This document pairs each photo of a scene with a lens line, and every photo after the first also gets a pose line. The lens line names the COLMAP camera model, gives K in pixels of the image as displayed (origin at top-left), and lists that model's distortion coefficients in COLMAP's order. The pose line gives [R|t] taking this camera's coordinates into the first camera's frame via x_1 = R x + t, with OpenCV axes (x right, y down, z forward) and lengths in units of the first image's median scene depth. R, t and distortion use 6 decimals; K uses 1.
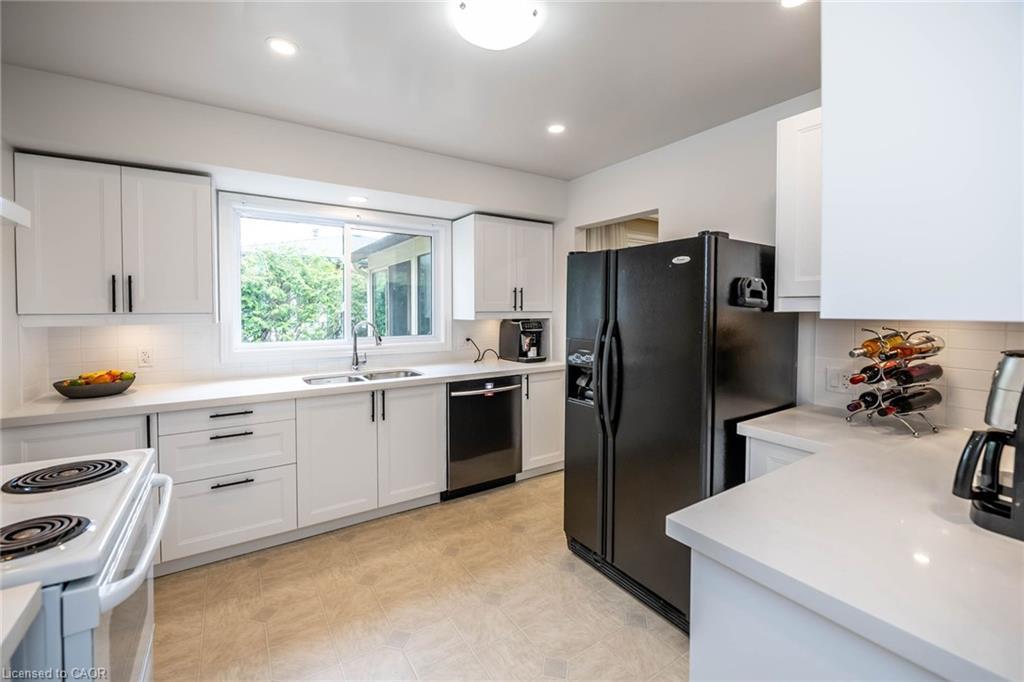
lens RADIAL K [[433.8, 0, 517.5], [0, 433.8, 315.6], [0, 0, 1]] dist [-0.001061, -0.000197]
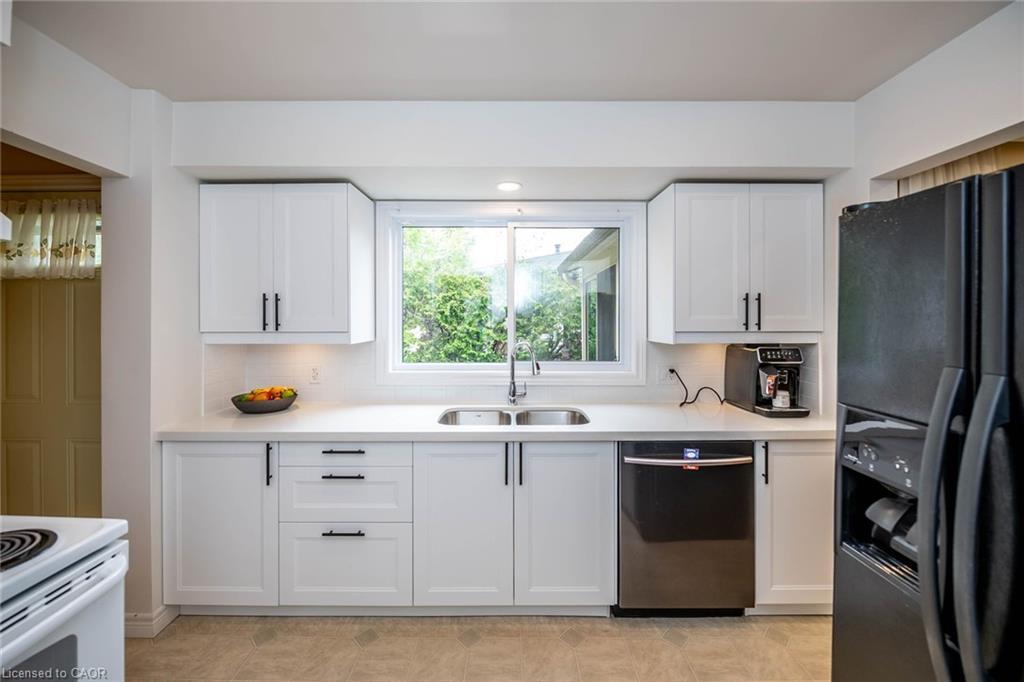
lens RADIAL K [[427.3, 0, 511.0], [0, 427.3, 317.5], [0, 0, 1]] dist [-0.001944, -0.005767]
pose [[0.832320, -0.001898, -0.554292, 0.056971], [-0.008820, 0.999822, -0.016667, -0.018512], [0.554226, 0.018761, 0.832155, 0.341697]]
